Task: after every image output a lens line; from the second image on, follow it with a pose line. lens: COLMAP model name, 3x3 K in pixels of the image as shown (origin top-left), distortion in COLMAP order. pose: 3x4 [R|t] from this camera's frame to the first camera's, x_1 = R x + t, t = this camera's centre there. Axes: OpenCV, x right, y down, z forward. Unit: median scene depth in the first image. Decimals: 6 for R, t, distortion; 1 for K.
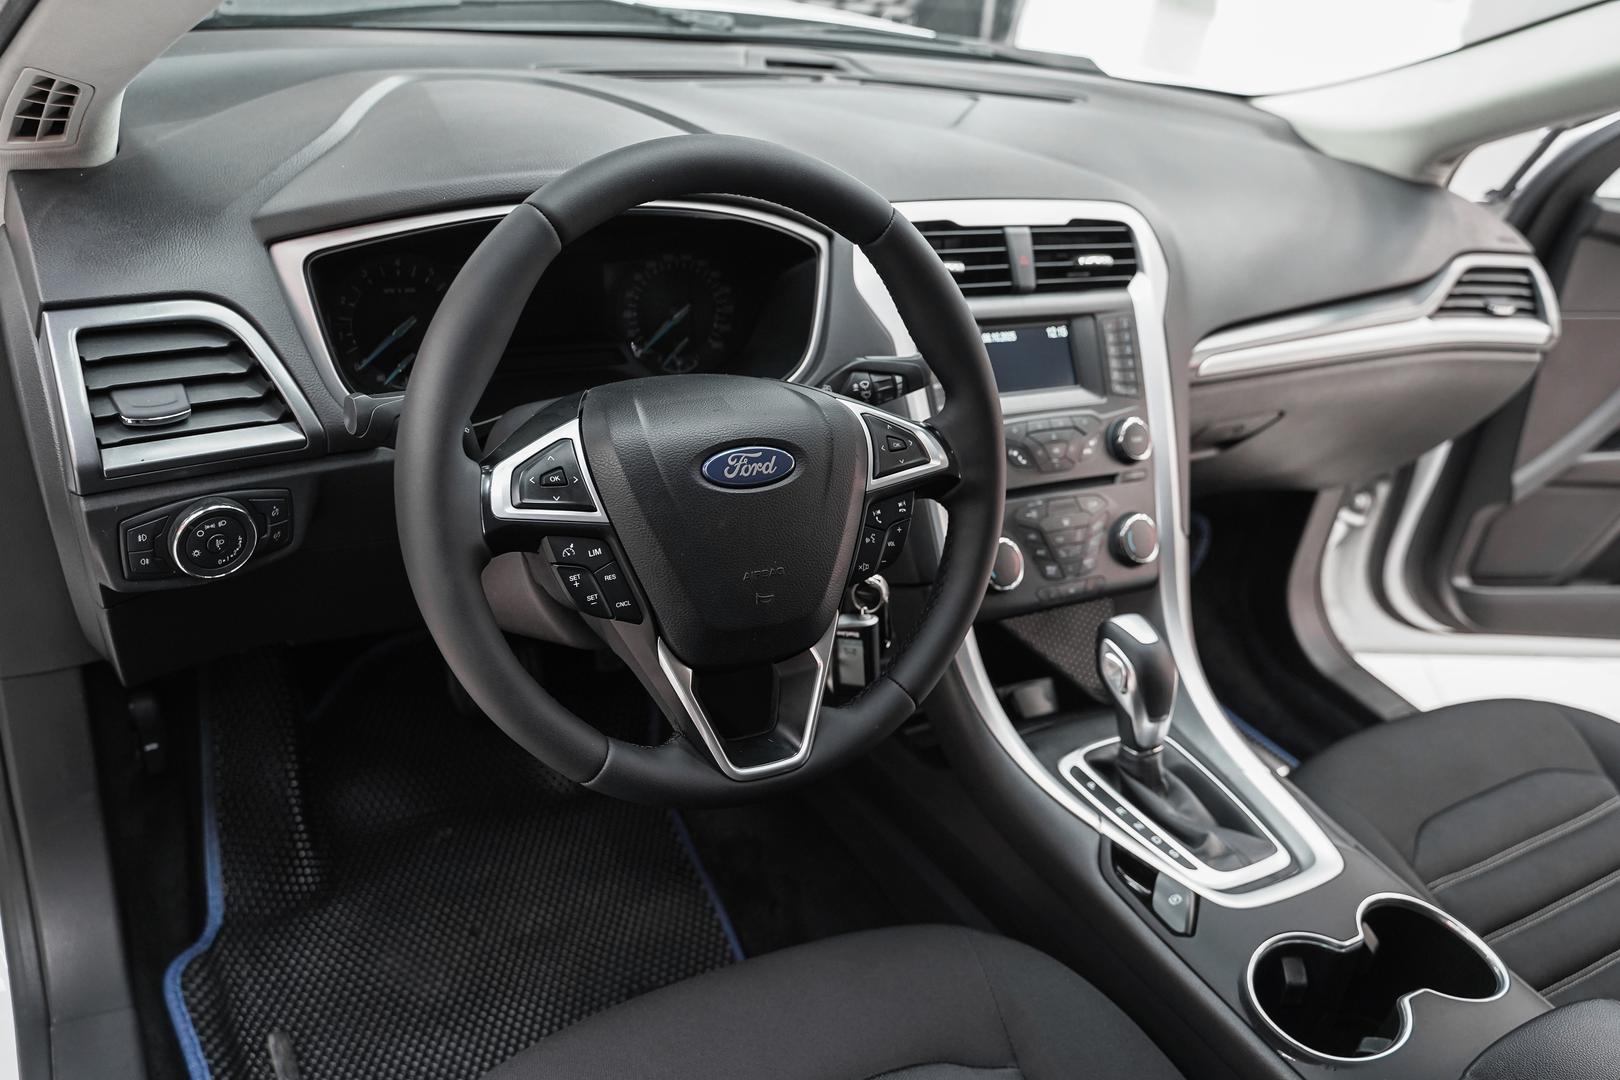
lens RADIAL K [[1315.9, 0, 795.7], [0, 1315.9, 546.6], [0, 0, 1]] dist [-0.002557, 0.005028]
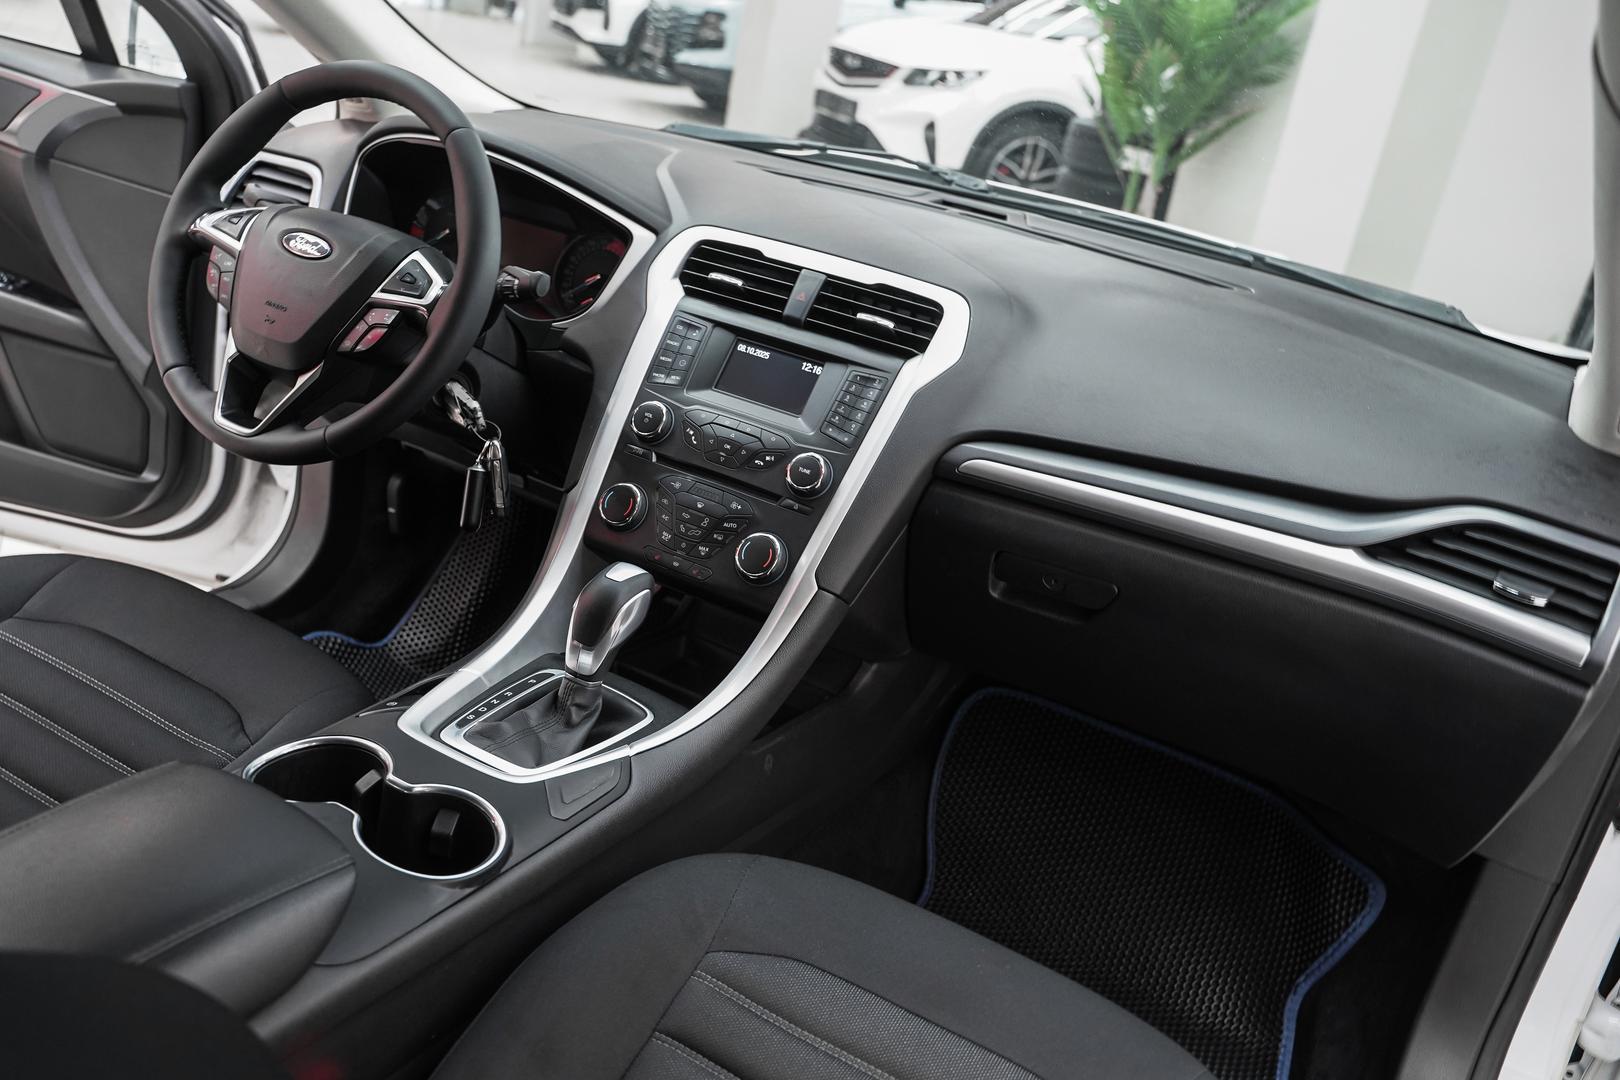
lens RADIAL K [[1315.9, 0, 764.6], [0, 1315.9, 535.7], [0, 0, 1]] dist [-0.002557, 0.005028]
pose [[0.519160, 0.256461, -0.815292, 1.100737], [-0.501125, 0.864081, -0.047297, 0.027114], [0.692348, 0.433118, 0.577116, 0.407503]]
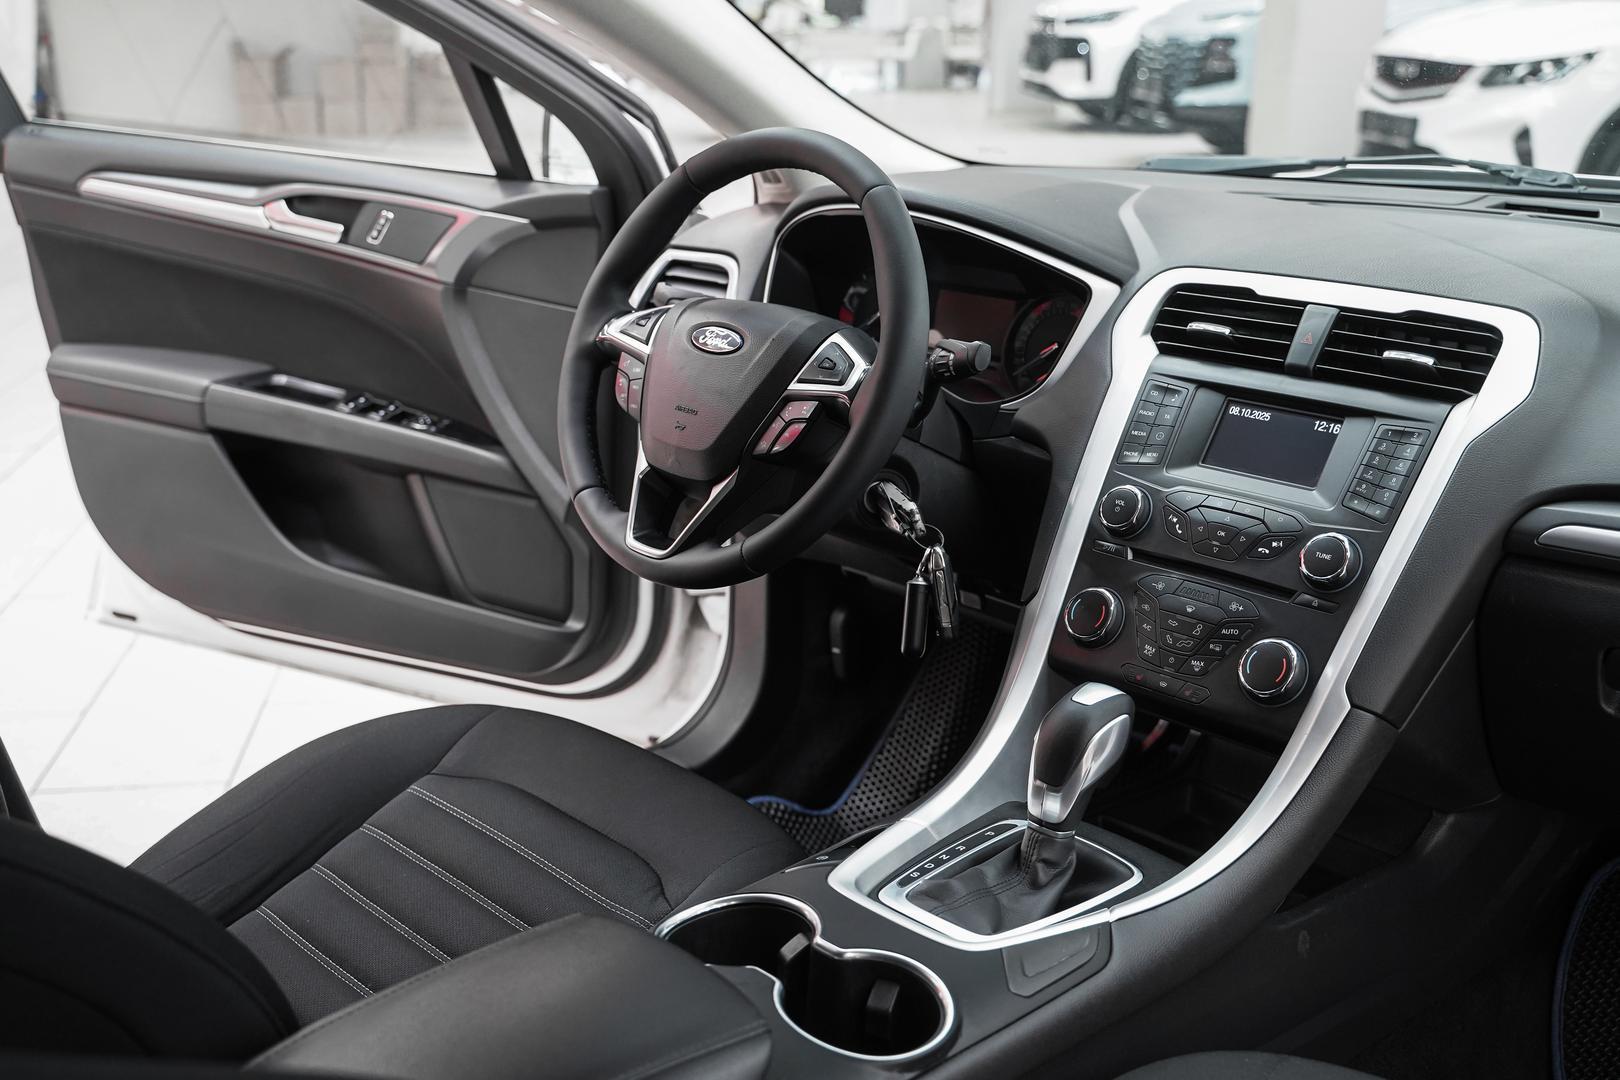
lens RADIAL K [[1635.7, 0, 804.5], [0, 1635.7, 548.2], [0, 0, 1]] dist [0.010033, 0.000000]
pose [[0.251011, 0.152077, -0.955963, 1.135933], [-0.459155, 0.888115, 0.020721, 0.038882], [0.852156, 0.433734, 0.292753, 0.439497]]
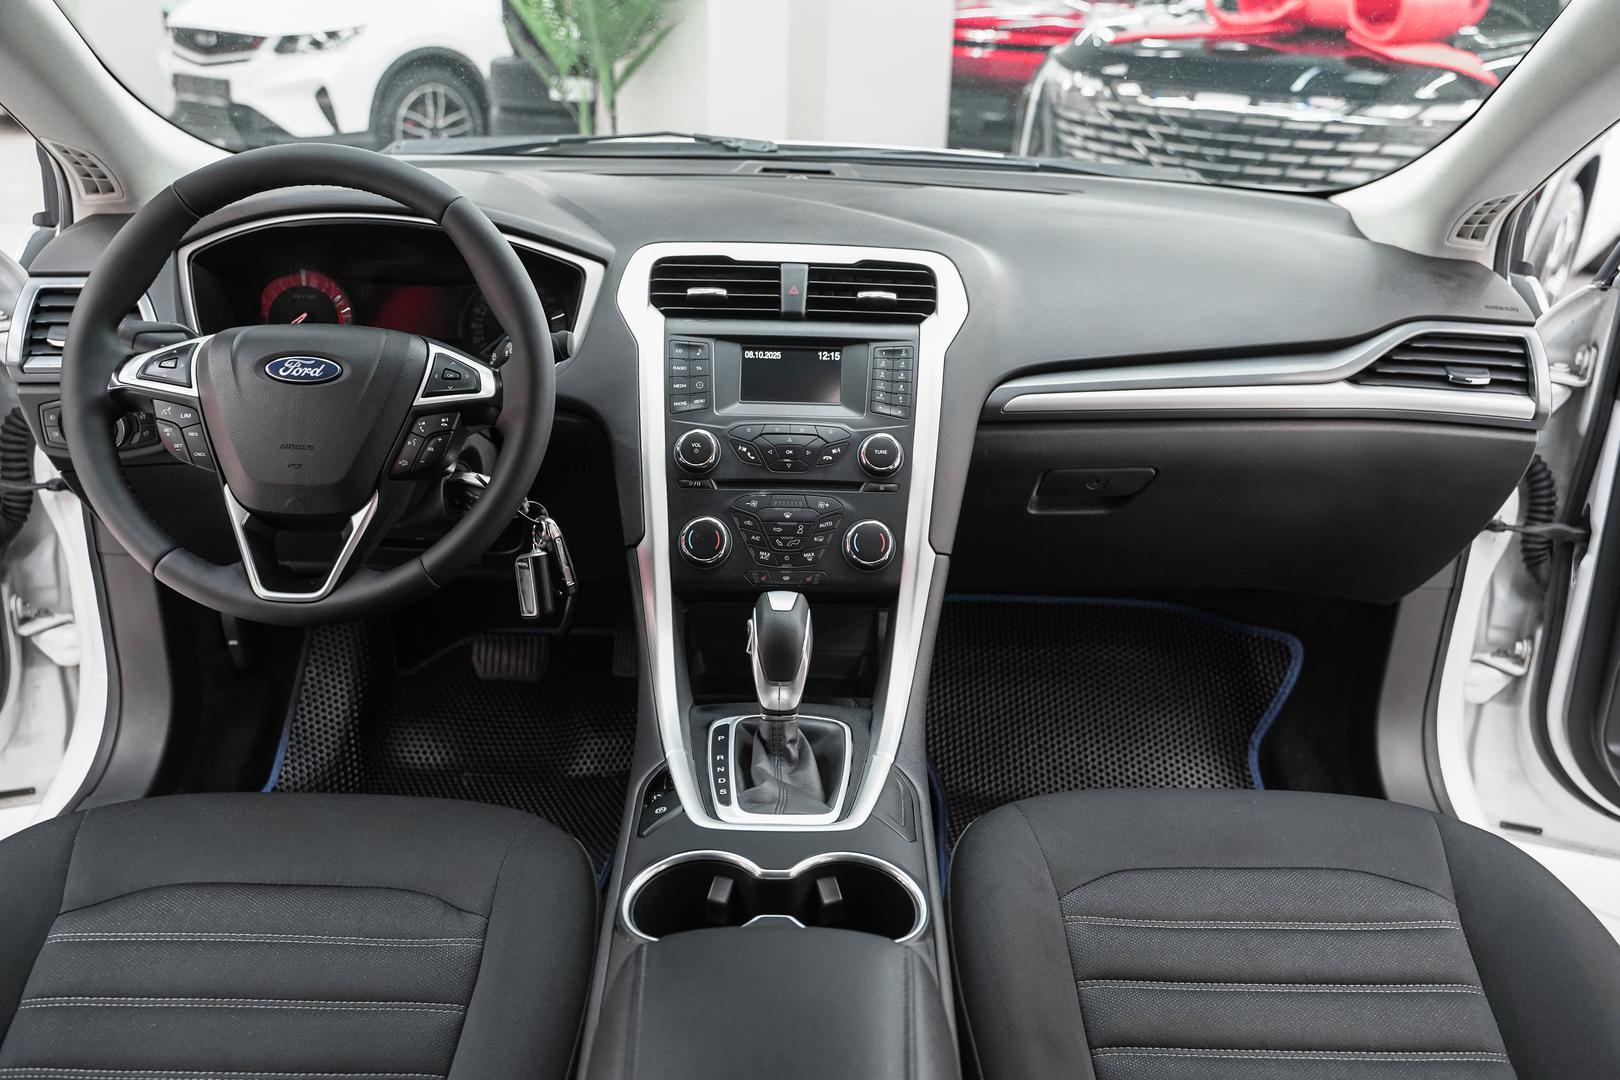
lens RADIAL K [[1315.9, 0, 808.3], [0, 1315.9, 530.9], [0, 0, 1]] dist [-0.002557, 0.005028]
pose [[0.866071, 0.064401, -0.495756, 0.748130], [-0.157211, 0.976443, -0.147798, 0.150203], [0.474559, 0.205942, 0.855793, 0.066332]]
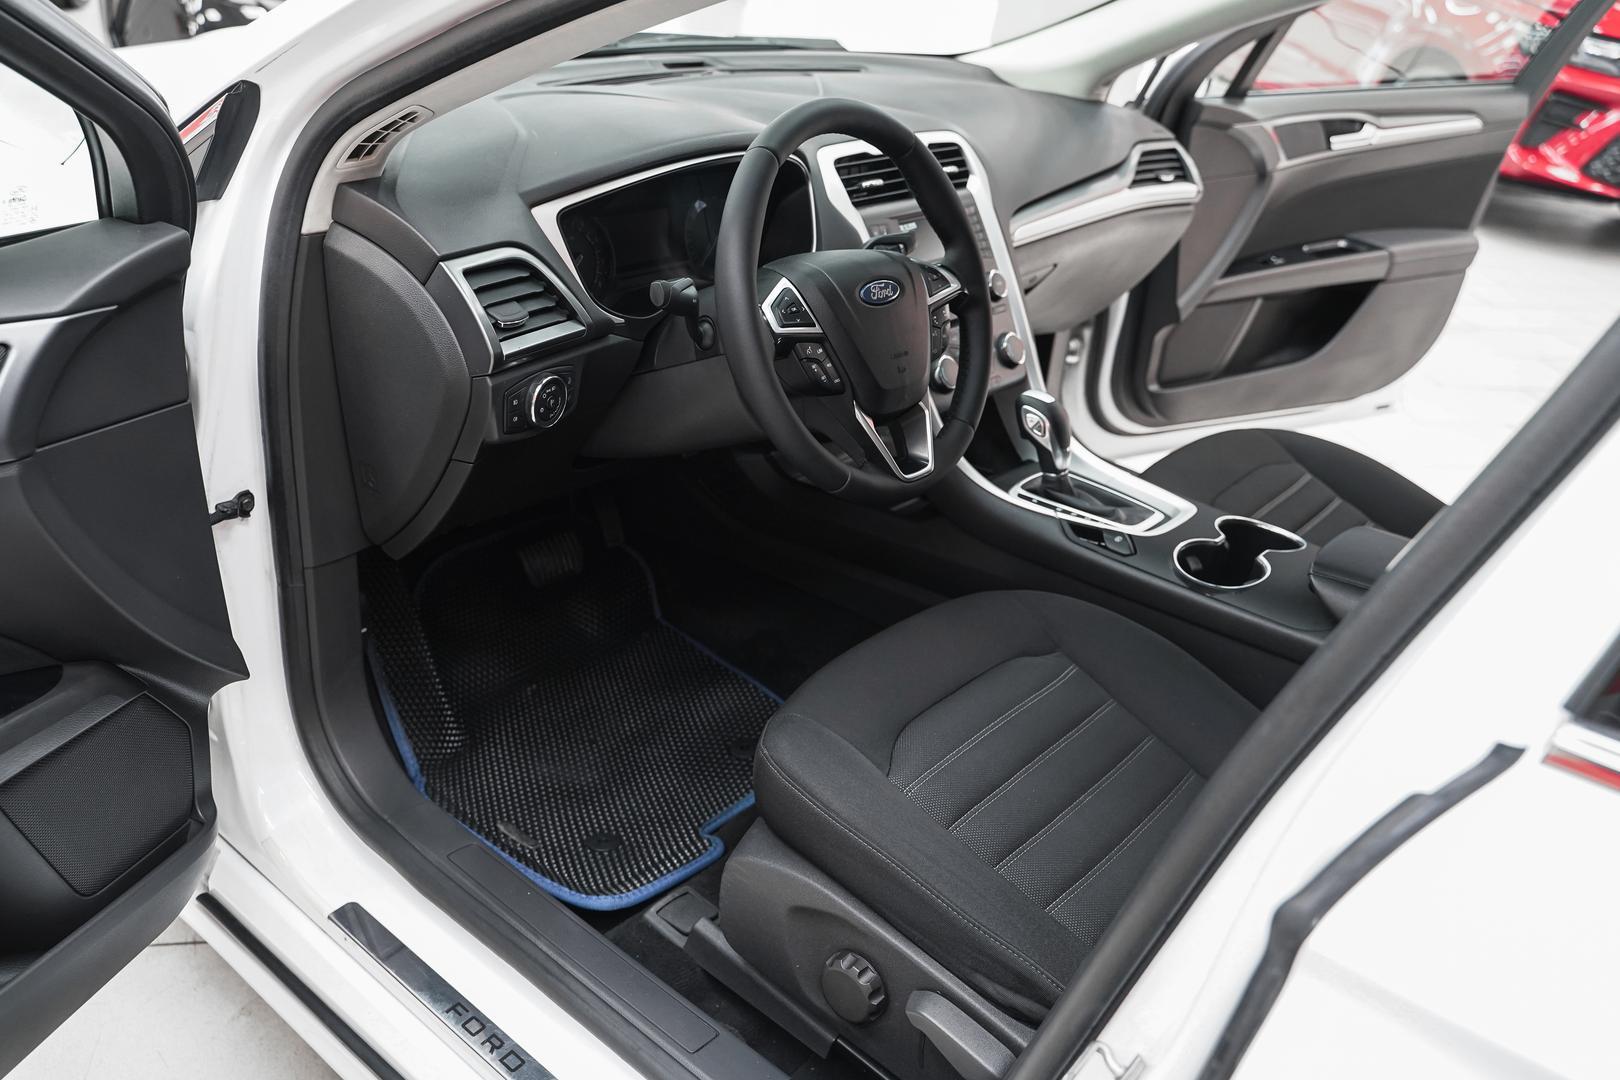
lens RADIAL K [[1315.9, 0, 761.9], [0, 1315.9, 534.9], [0, 0, 1]] dist [-0.002557, 0.005028]
pose [[0.946711, -0.199794, 0.252628, -0.434121], [0.202219, 0.979199, 0.016605, 0.119759], [-0.250691, 0.035366, 0.967421, -0.370384]]
